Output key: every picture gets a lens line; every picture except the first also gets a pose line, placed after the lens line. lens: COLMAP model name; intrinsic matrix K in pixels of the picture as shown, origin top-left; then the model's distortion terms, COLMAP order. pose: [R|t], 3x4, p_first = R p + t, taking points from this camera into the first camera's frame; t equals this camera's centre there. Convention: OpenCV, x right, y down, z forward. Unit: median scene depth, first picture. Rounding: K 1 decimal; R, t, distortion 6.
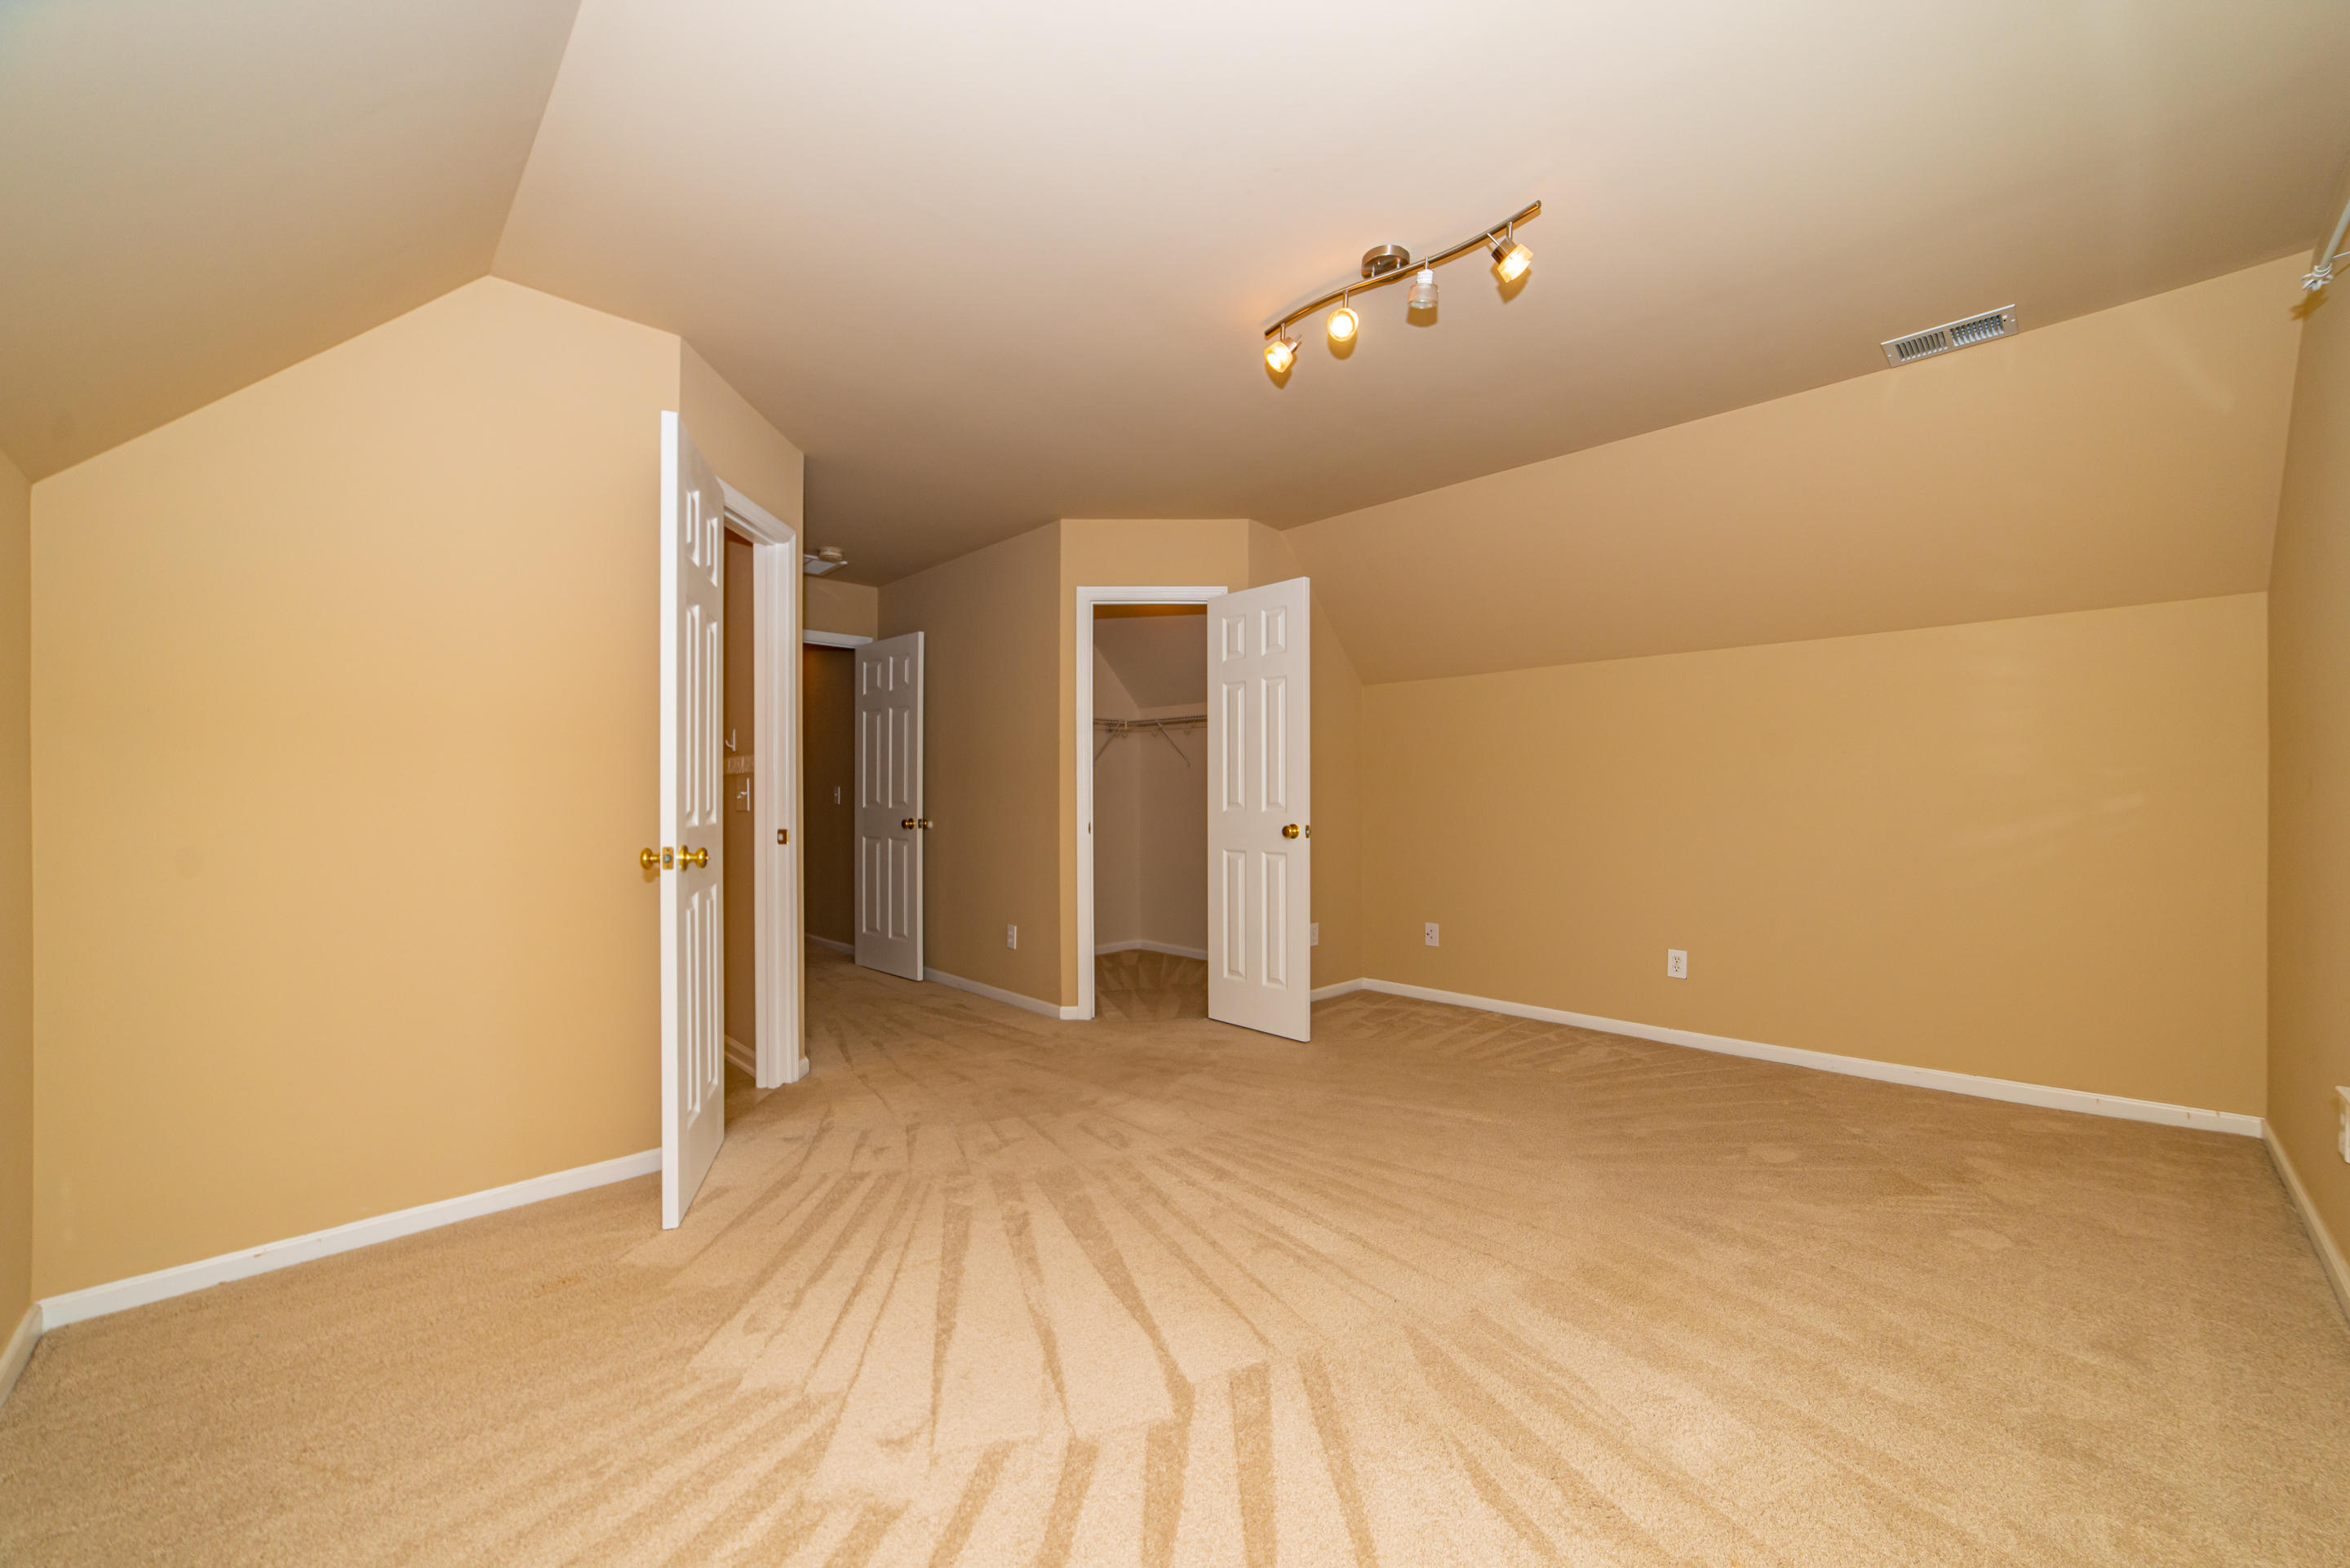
lens RADIAL K [[902.5, 0, 1190.5], [0, 902.5, 797.7], [0, 0, 1]] dist [-0.015029, 0.006317]
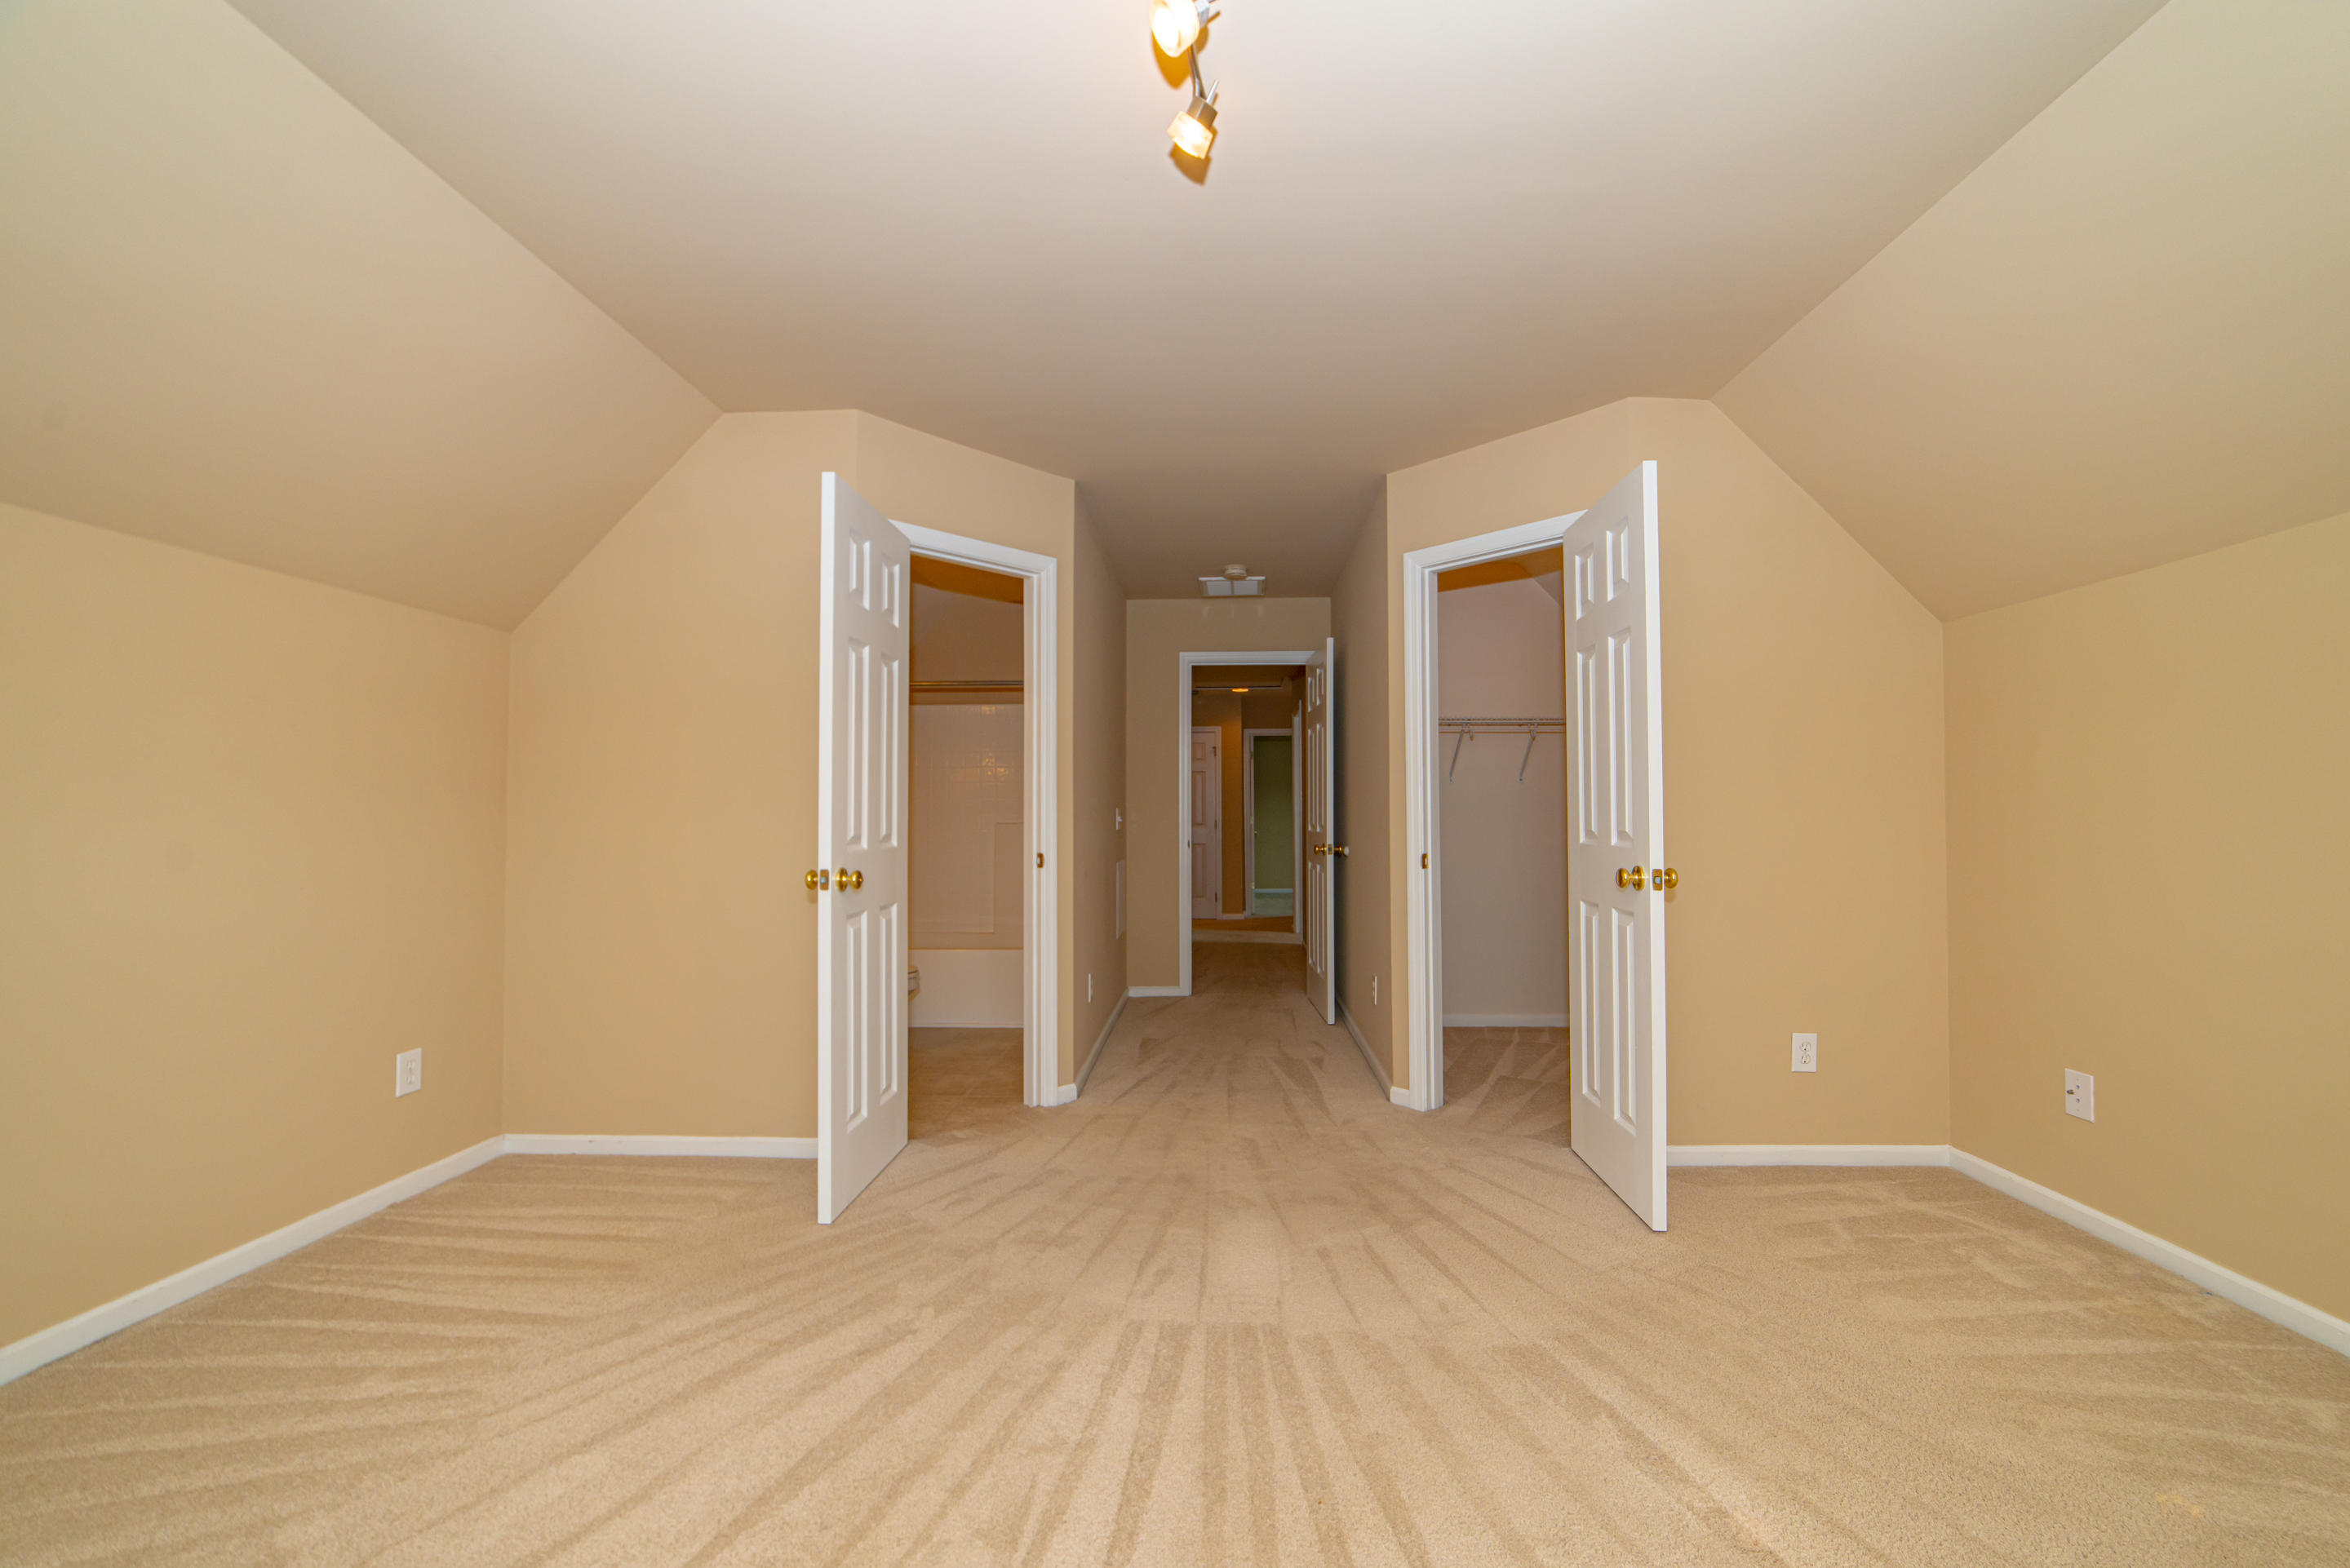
lens RADIAL K [[912.2, 0, 1183.4], [0, 912.2, 799.3], [0, 0, 1]] dist [-0.015329, 0.003447]
pose [[0.689574, -0.016077, -0.724037, 0.422352], [0.003033, 0.999809, -0.019312, -0.006398], [0.724209, 0.011122, 0.689491, 0.424389]]
